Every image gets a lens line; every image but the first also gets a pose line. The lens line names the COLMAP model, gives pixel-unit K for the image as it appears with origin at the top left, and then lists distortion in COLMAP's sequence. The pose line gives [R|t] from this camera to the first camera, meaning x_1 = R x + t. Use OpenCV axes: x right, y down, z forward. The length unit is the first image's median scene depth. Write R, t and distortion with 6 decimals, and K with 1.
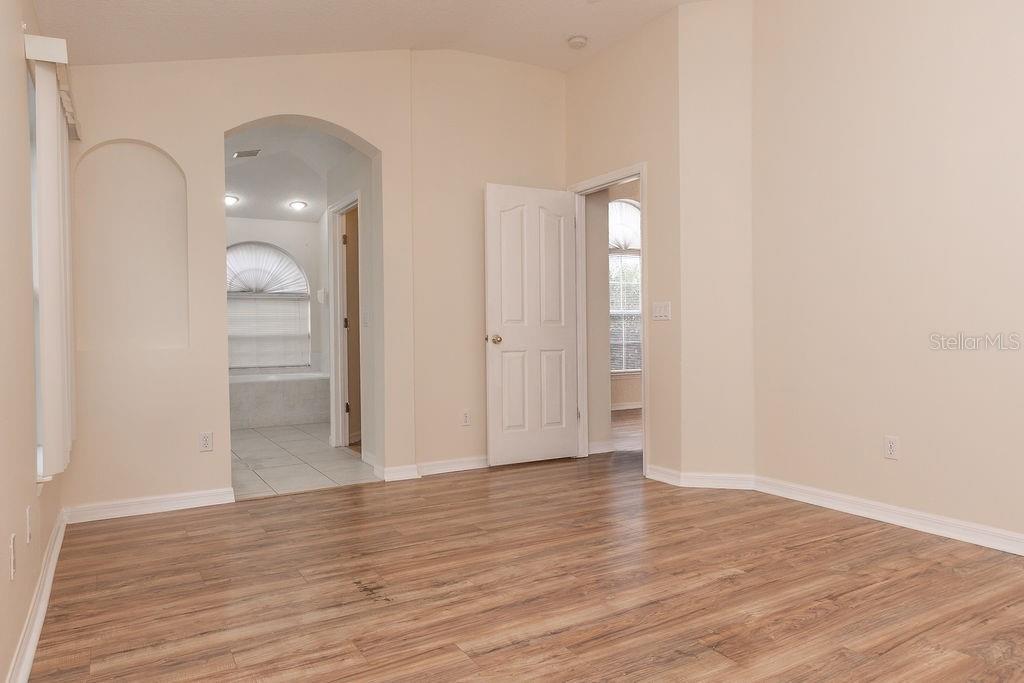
lens RADIAL K [[678.7, 0, 512.8], [0, 678.7, 339.8], [0, 0, 1]] dist [-0.008790, -0.003047]
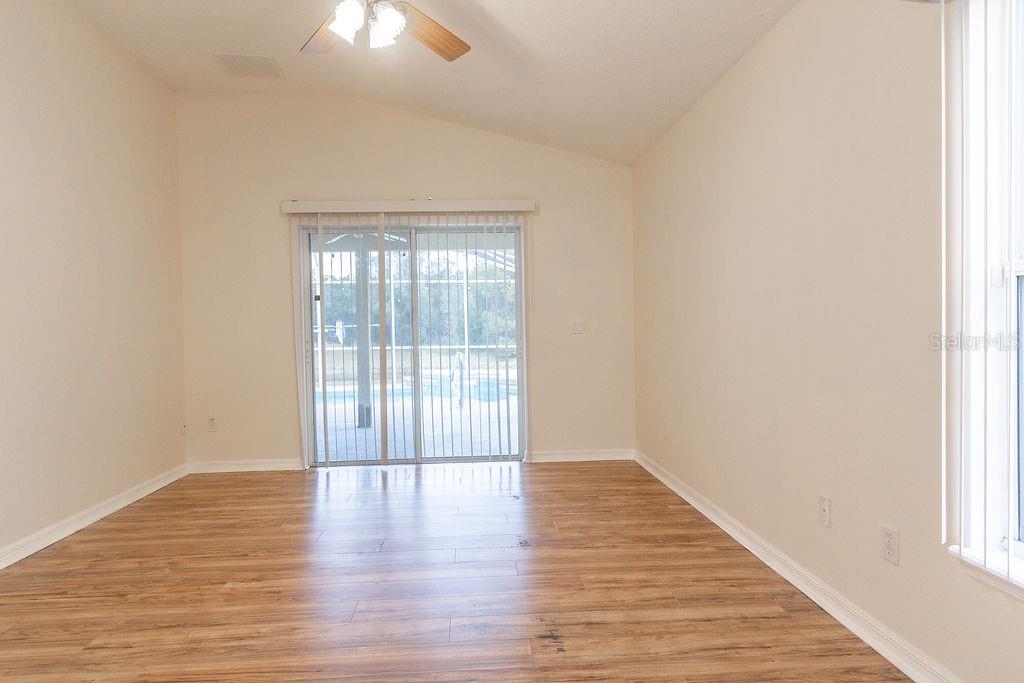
lens RADIAL K [[633.5, 0, 513.8], [0, 633.5, 347.0], [0, 0, 1]] dist [-0.002131, -0.000924]
pose [[-0.894425, 0.016128, 0.446927, -0.600679], [0.034241, 0.998886, 0.032479, -0.059329], [-0.445905, 0.044353, -0.893981, 1.920636]]
